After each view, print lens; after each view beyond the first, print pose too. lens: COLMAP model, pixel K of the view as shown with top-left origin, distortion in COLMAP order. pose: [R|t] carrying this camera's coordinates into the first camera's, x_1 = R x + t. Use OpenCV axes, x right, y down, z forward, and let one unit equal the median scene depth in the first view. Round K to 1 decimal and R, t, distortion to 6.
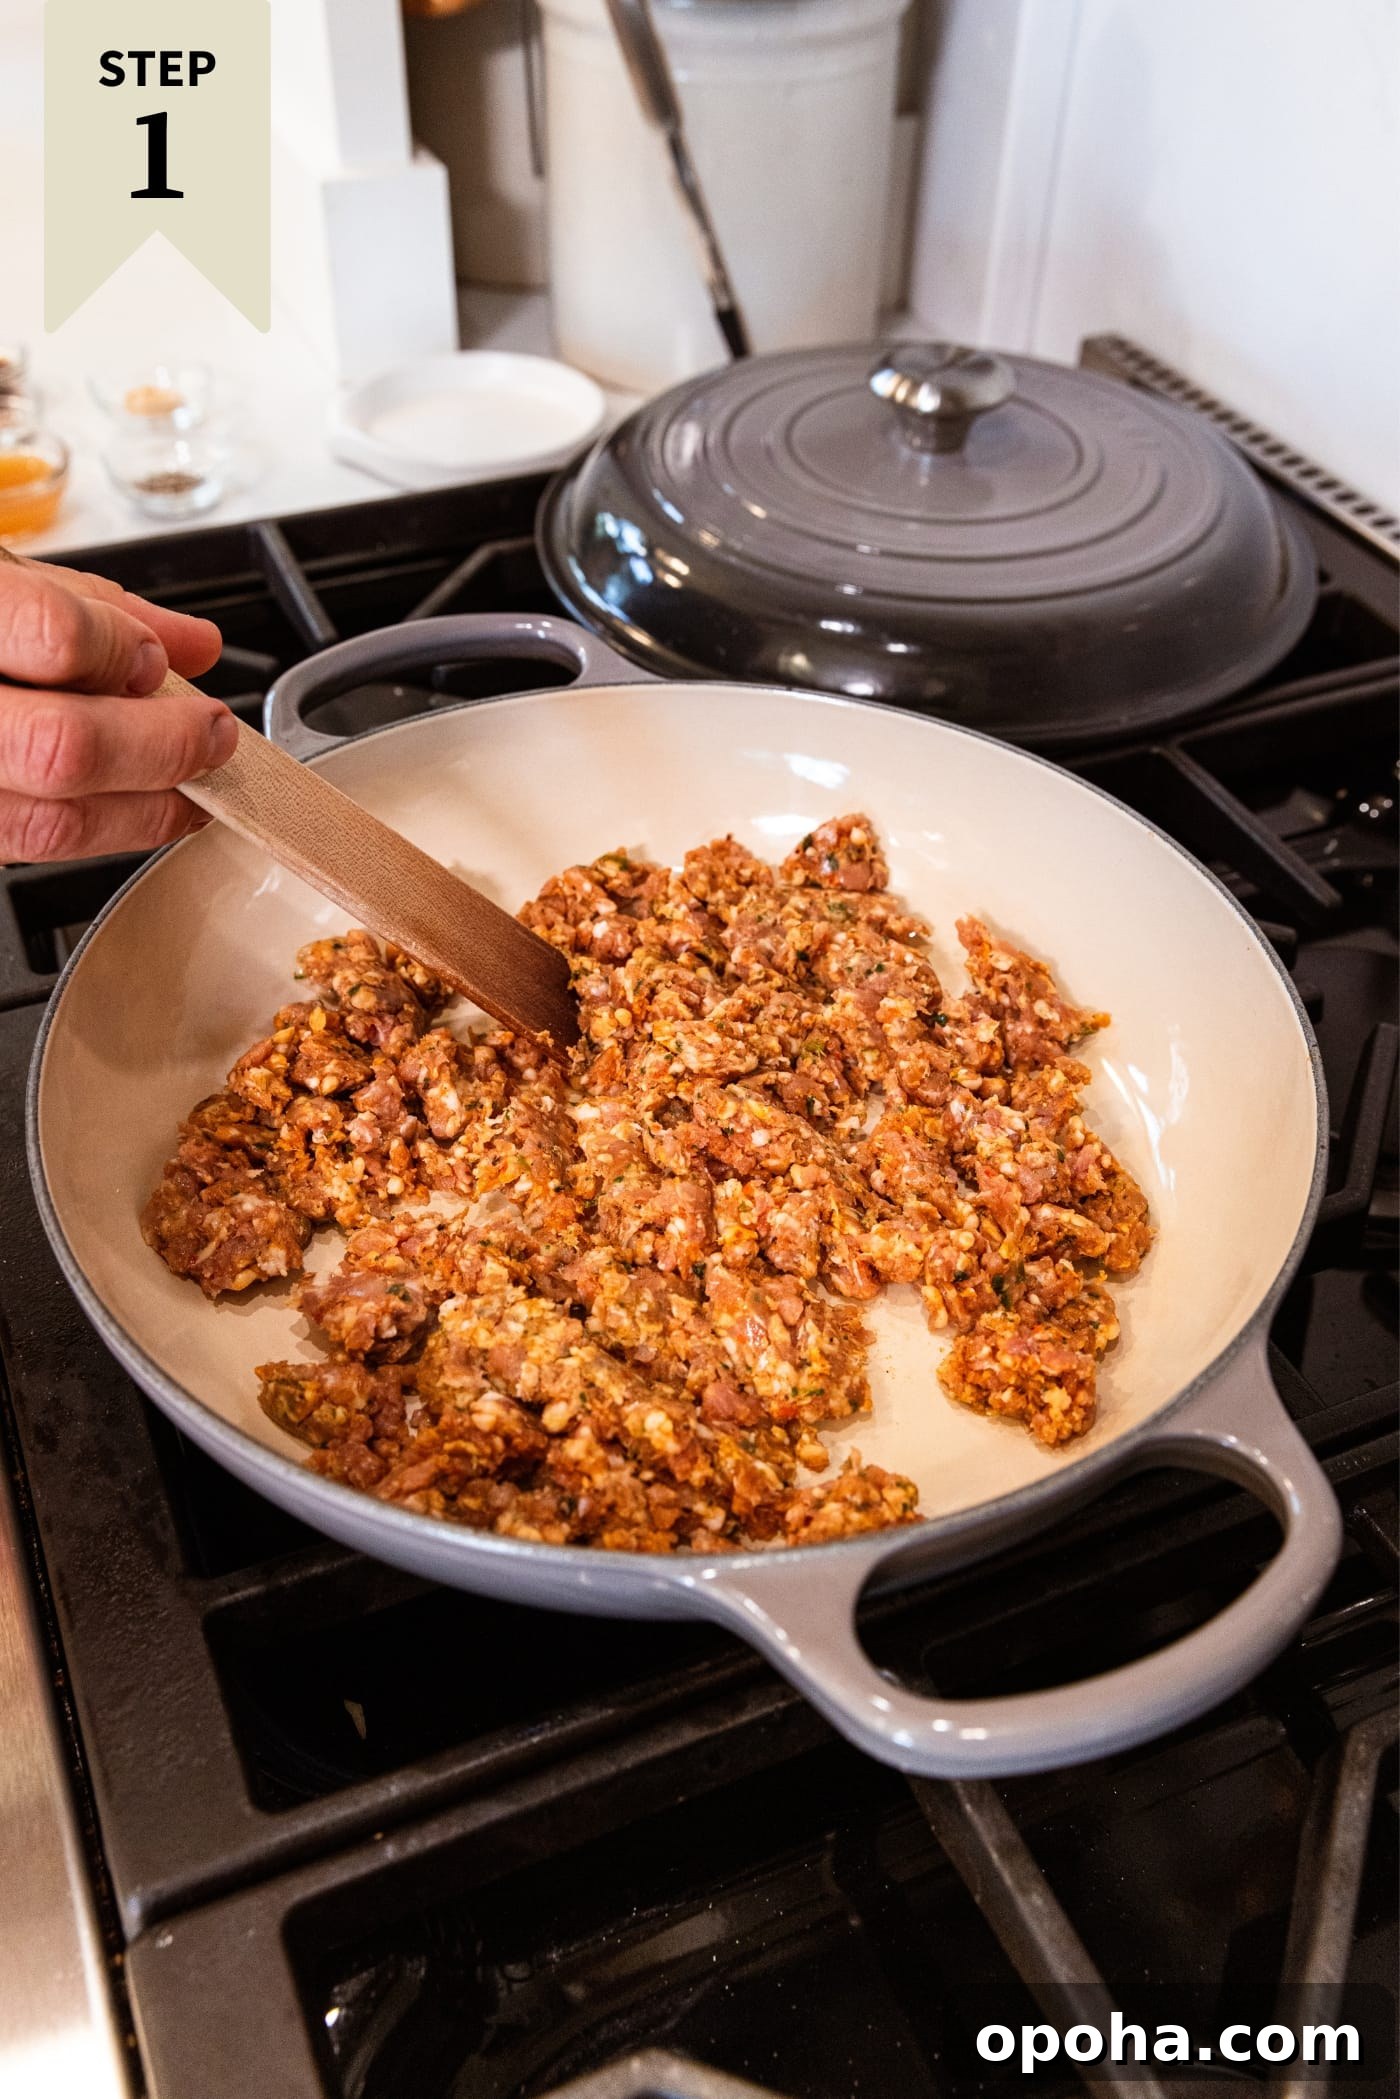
lens RADIAL K [[1864.1, 0, 700.0], [0, 1864.1, 1049.5], [0, 0, 1]] dist [-0.006107, -0.000061]
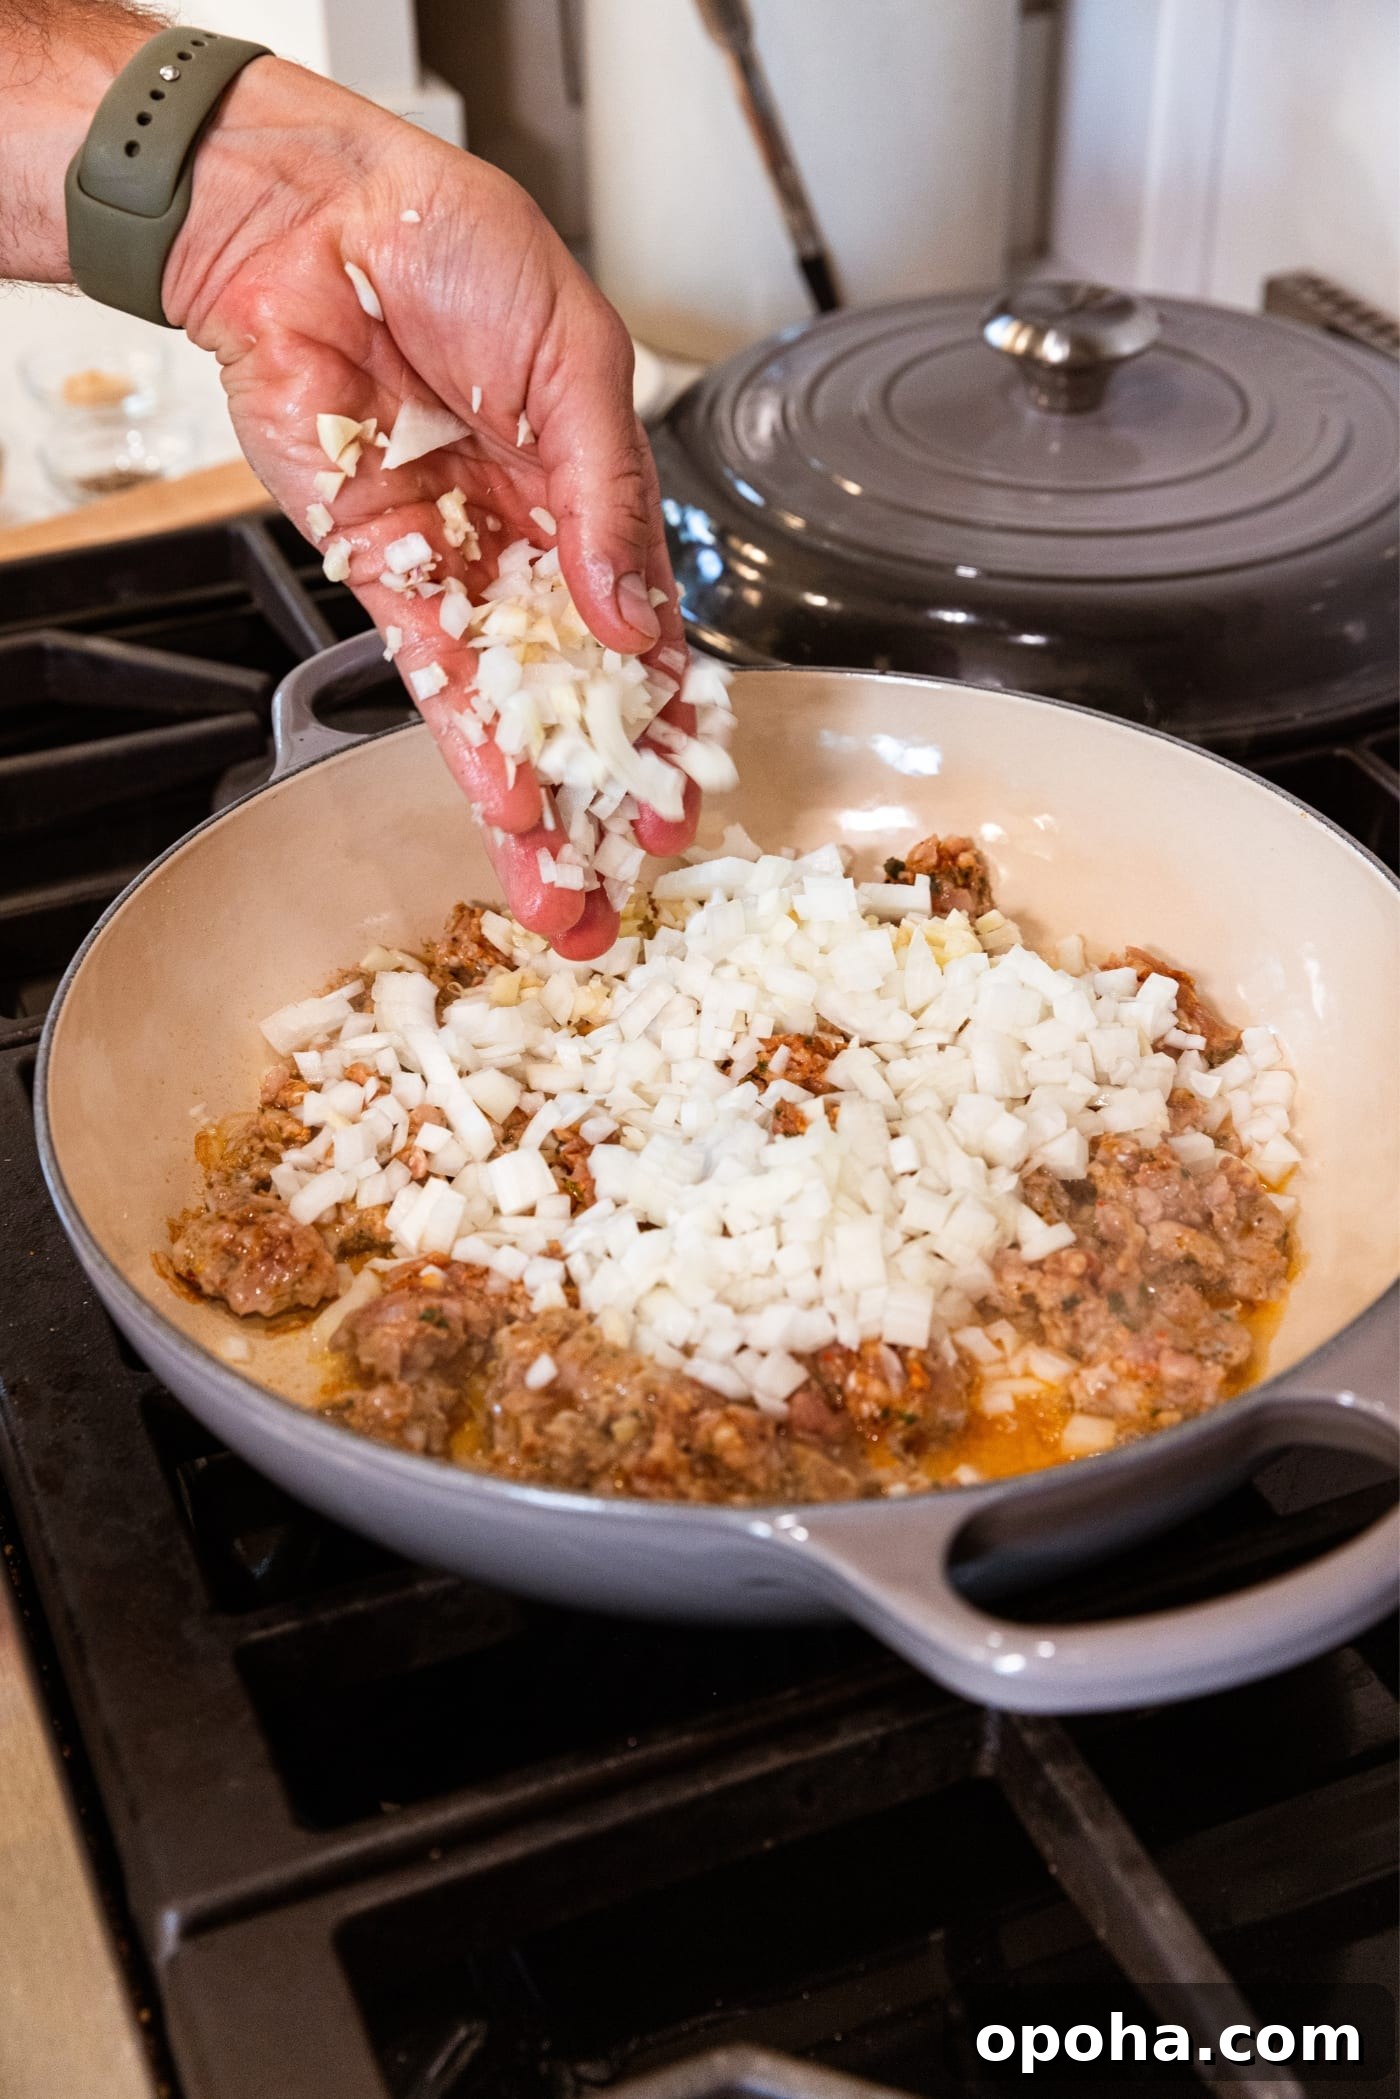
lens RADIAL K [[2840.2, 0, 700.0], [0, 2840.2, 1049.5], [0, 0, 1]] dist [0.010893, 0.025671]
pose [[0.999079, -0.017884, -0.039008, 0.009000], [0.013298, 0.993300, -0.114792, 0.098041], [0.040800, 0.114168, 0.992623, -0.212902]]
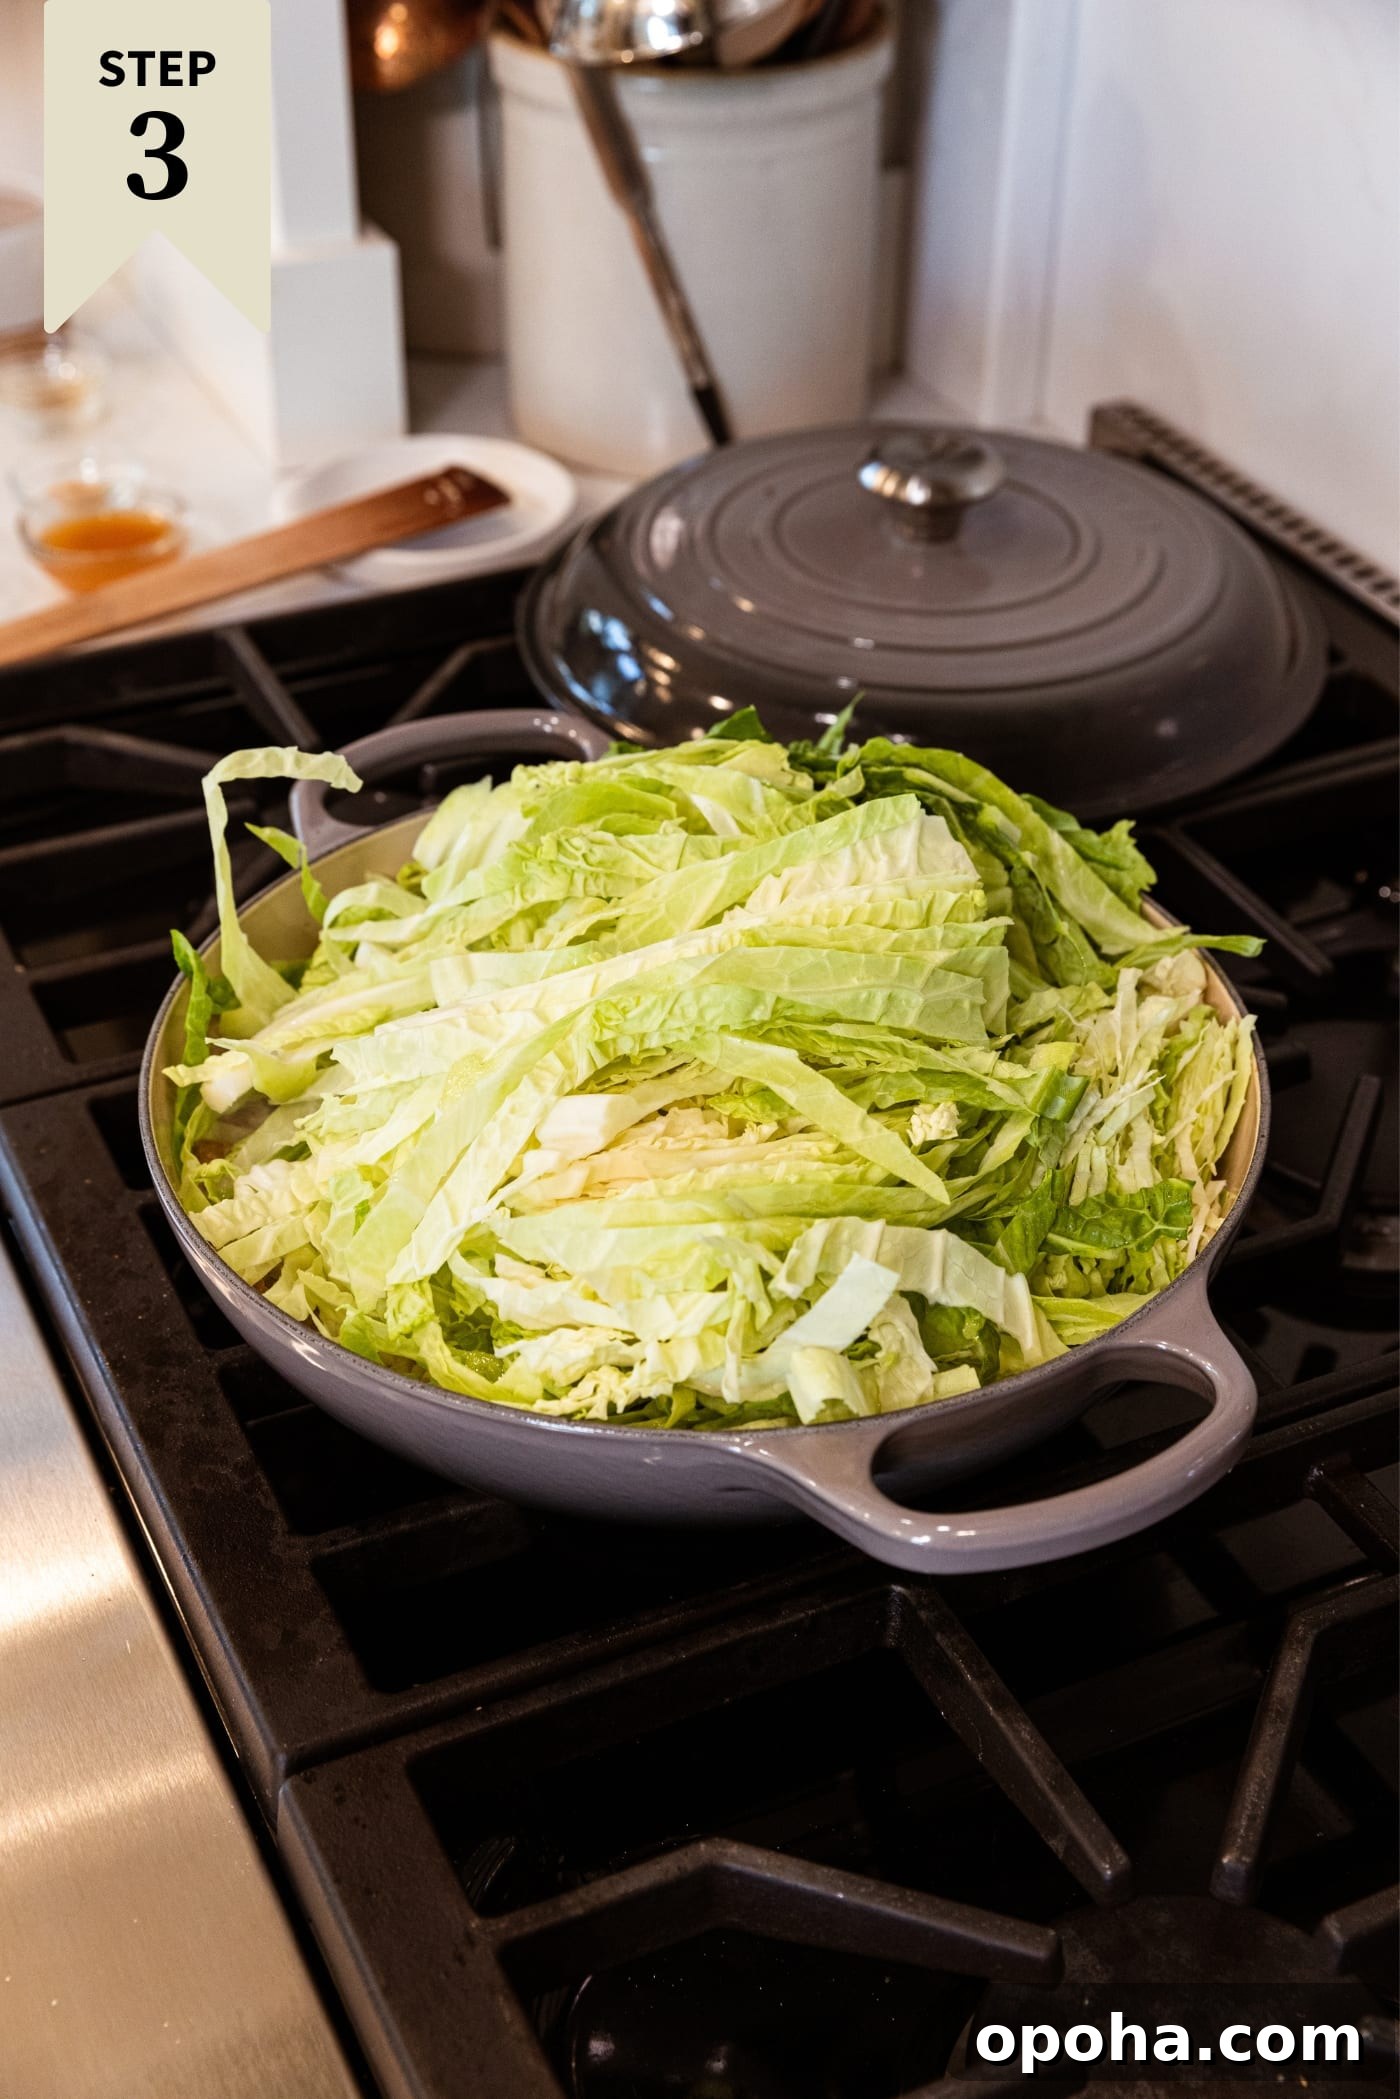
lens RADIAL K [[2840.2, 0, 700.0], [0, 2840.2, 1049.5], [0, 0, 1]] dist [0.010893, 0.025671]
pose [[0.999505, -0.025055, 0.019037, -0.027777], [0.027051, 0.993222, -0.113042, 0.107573], [-0.016075, 0.113501, 0.993408, -0.442934]]
